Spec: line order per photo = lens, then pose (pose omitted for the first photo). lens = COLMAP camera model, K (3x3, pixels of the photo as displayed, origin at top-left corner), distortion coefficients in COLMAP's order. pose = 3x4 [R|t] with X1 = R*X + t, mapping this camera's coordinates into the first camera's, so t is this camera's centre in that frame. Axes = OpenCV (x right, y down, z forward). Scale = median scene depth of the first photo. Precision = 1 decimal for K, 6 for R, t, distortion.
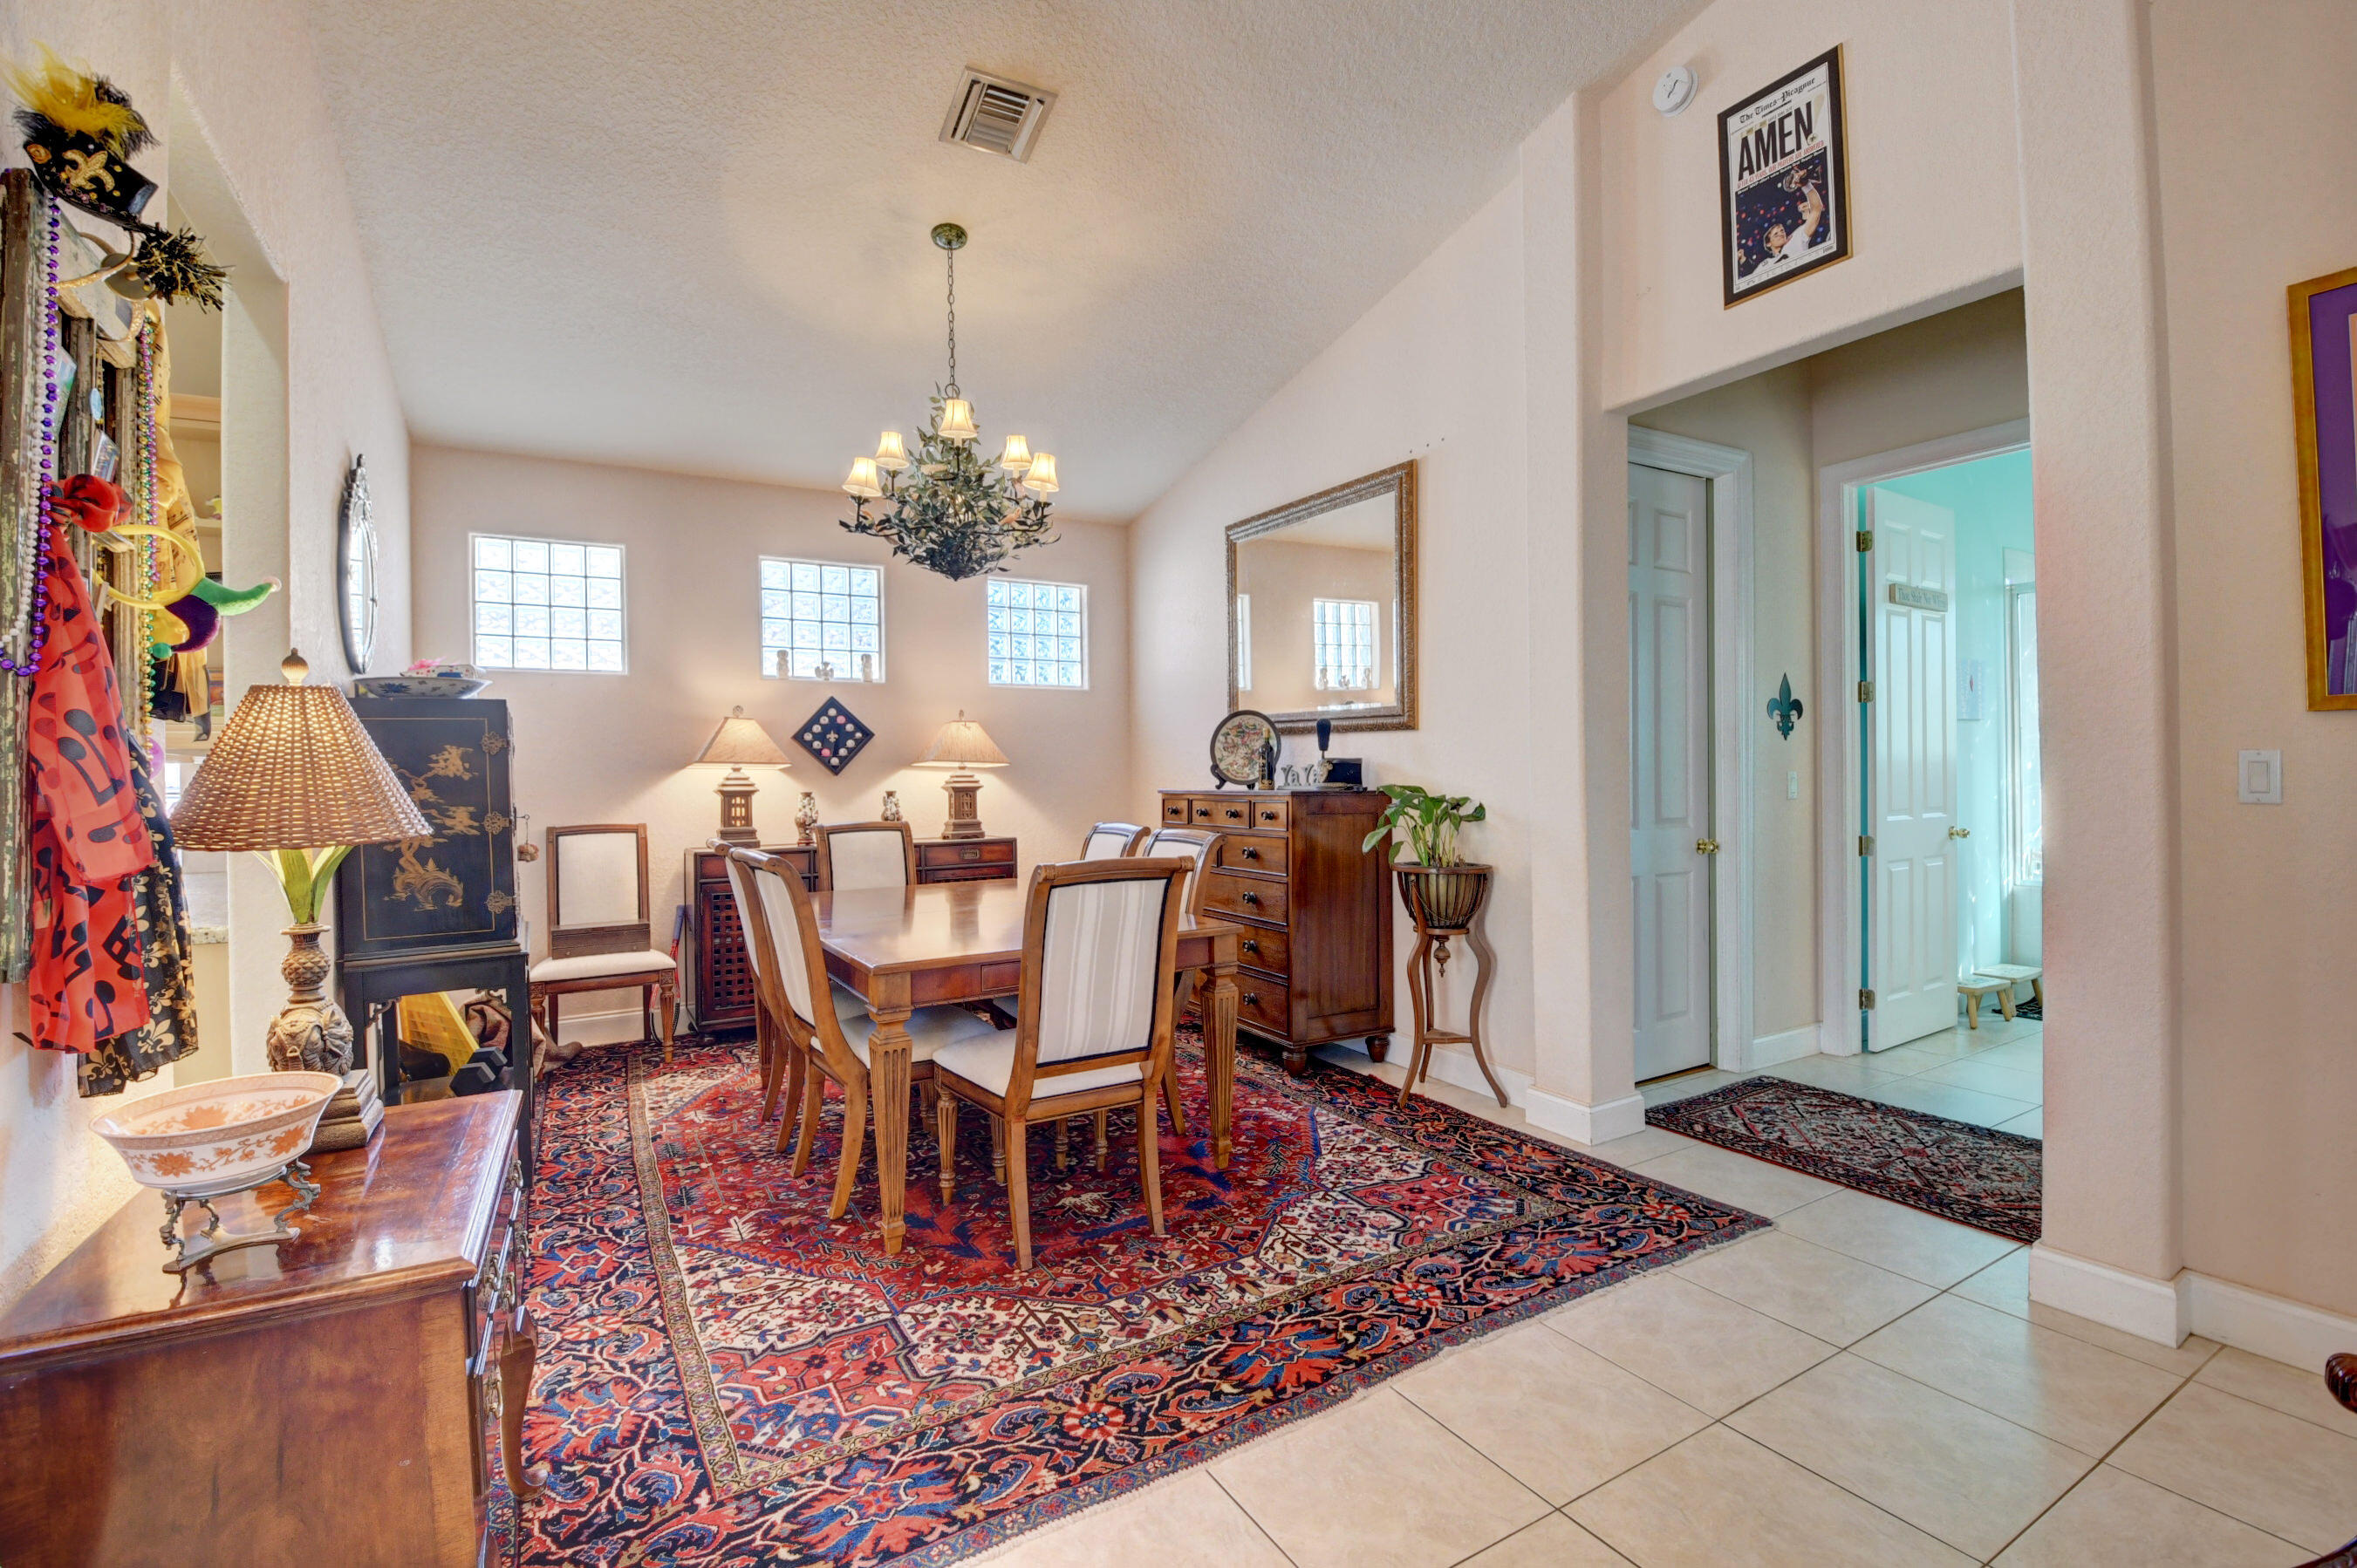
lens RADIAL K [[1044.9, 0, 1176.9], [0, 1044.9, 777.8], [0, 0, 1]] dist [0.002358, -0.015263]
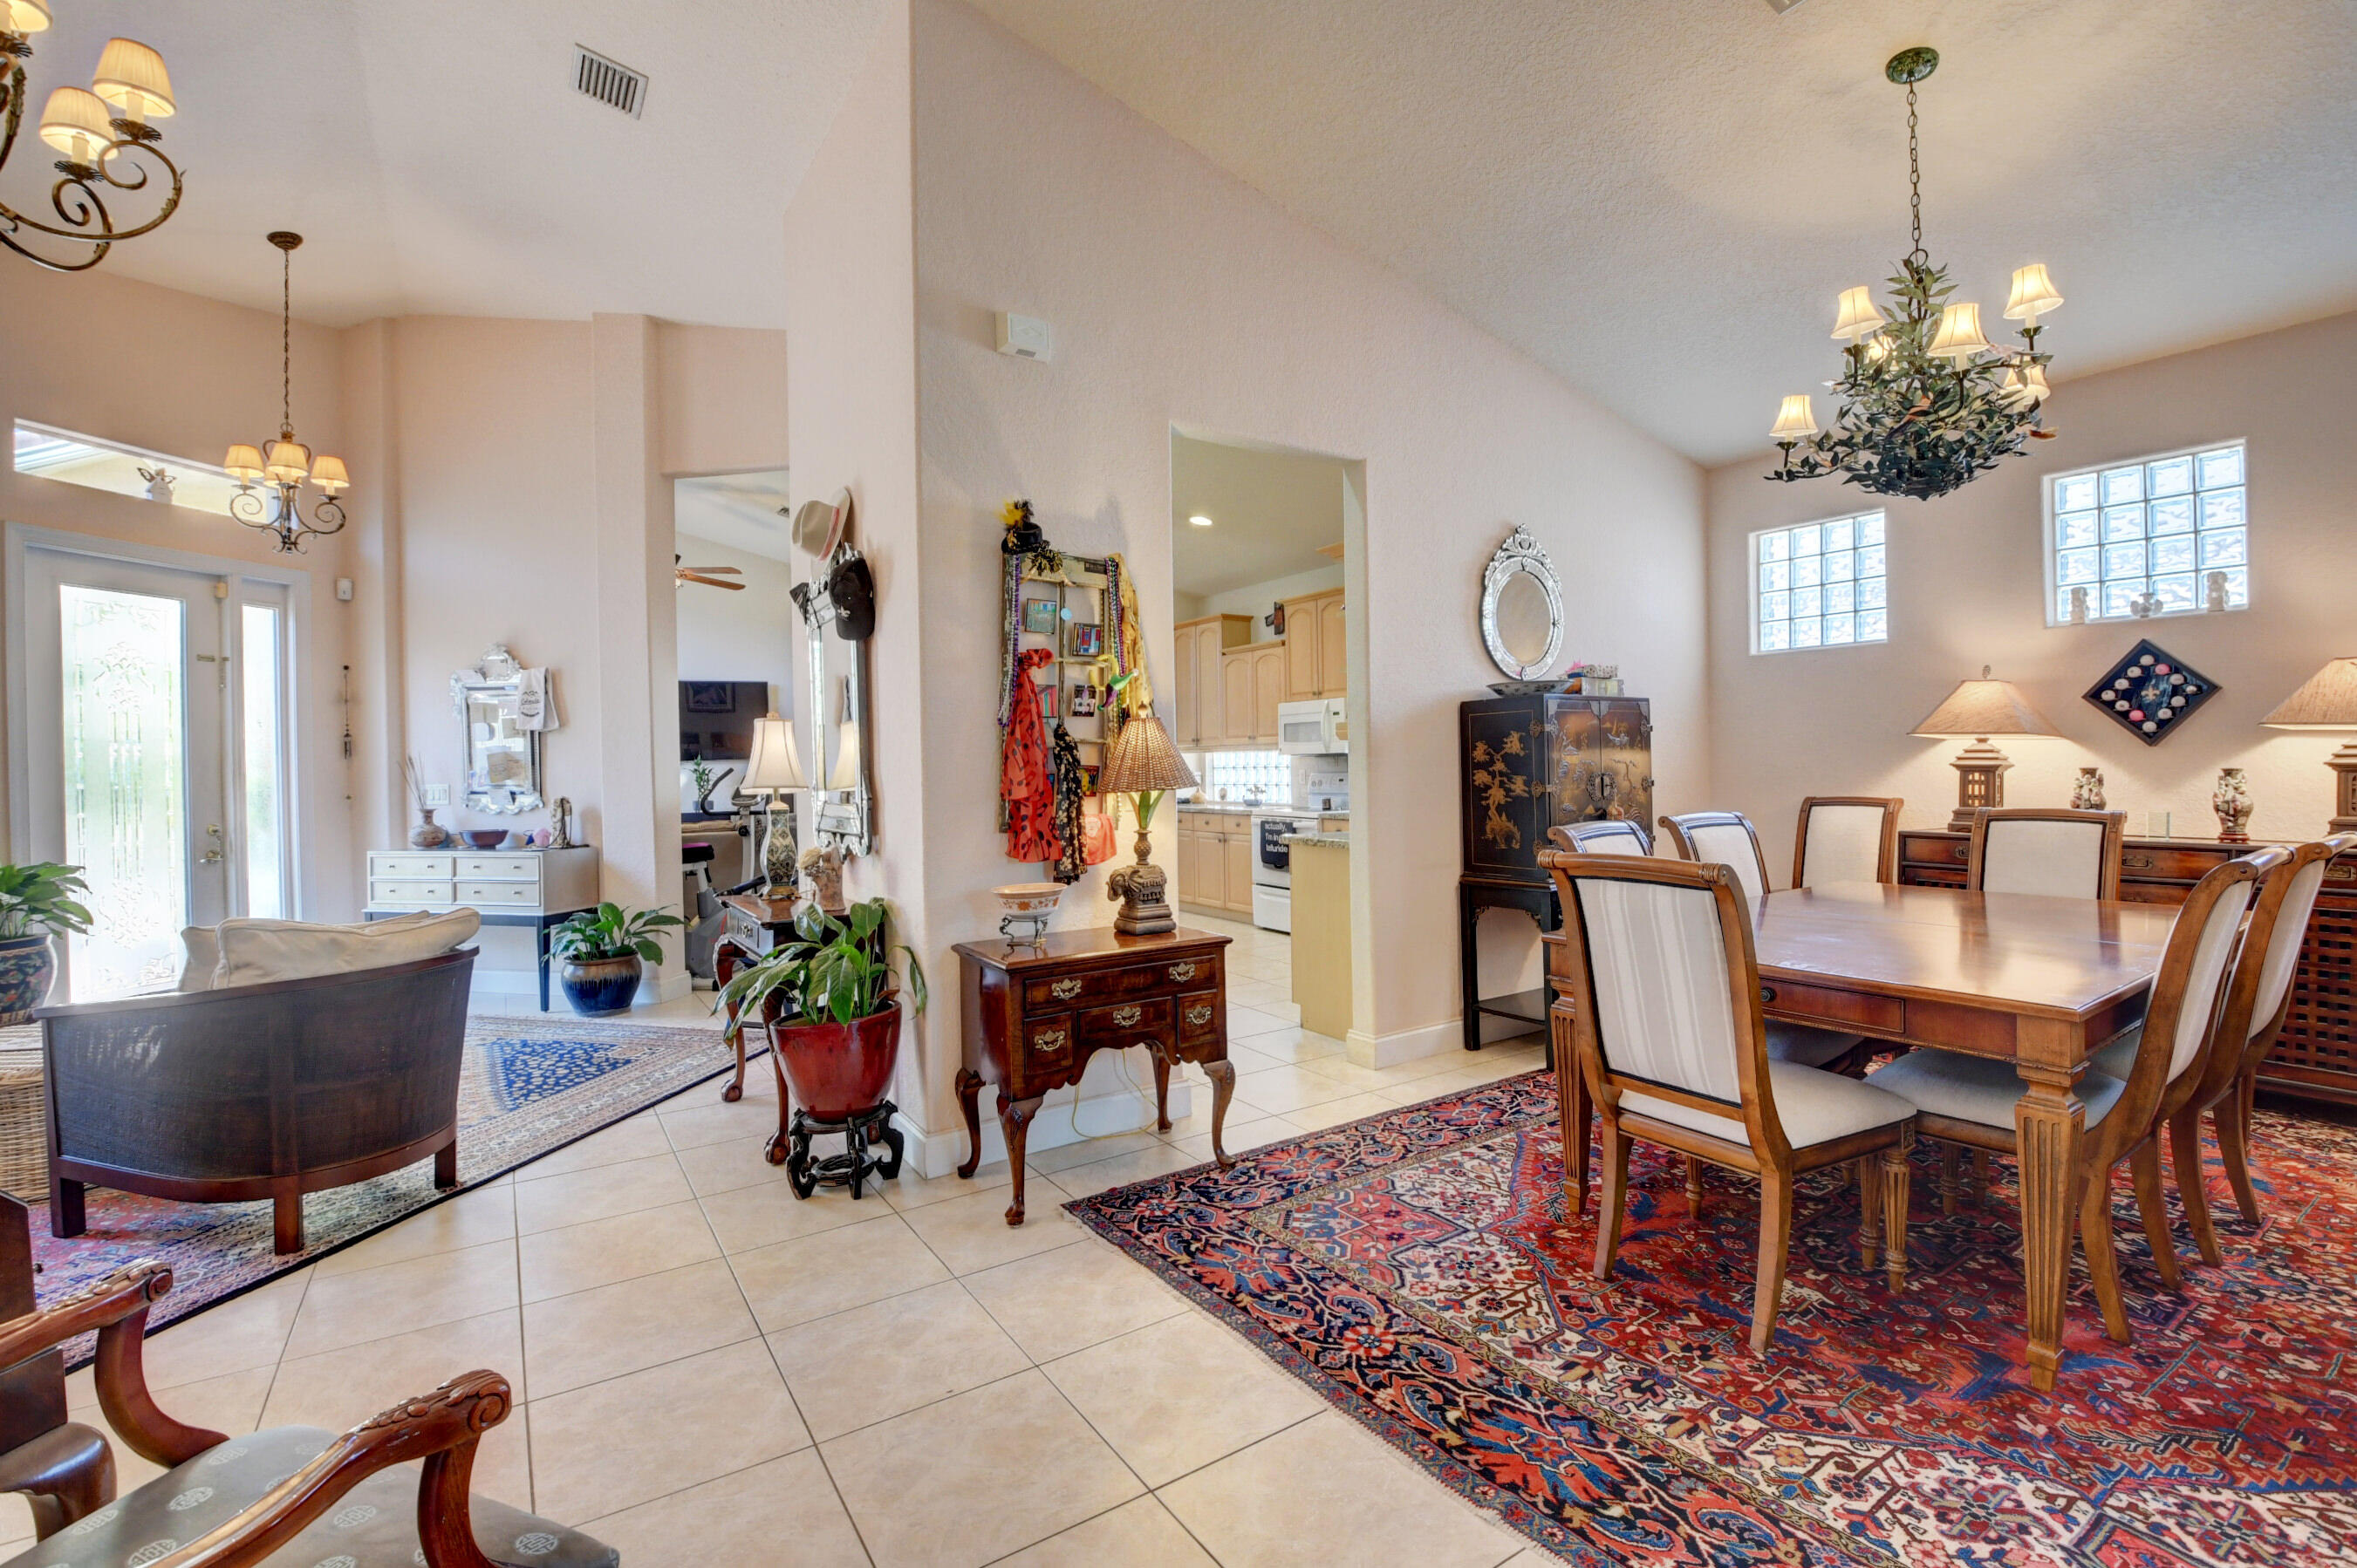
lens RADIAL K [[1044.9, 0, 1173.3], [0, 1044.9, 780.1], [0, 0, 1]] dist [0.002358, -0.015263]
pose [[0.042346, 0.029153, -0.998678, 0.756997], [0.010550, 0.999505, 0.029624, -0.014113], [0.999047, -0.011790, 0.042017, 0.563425]]
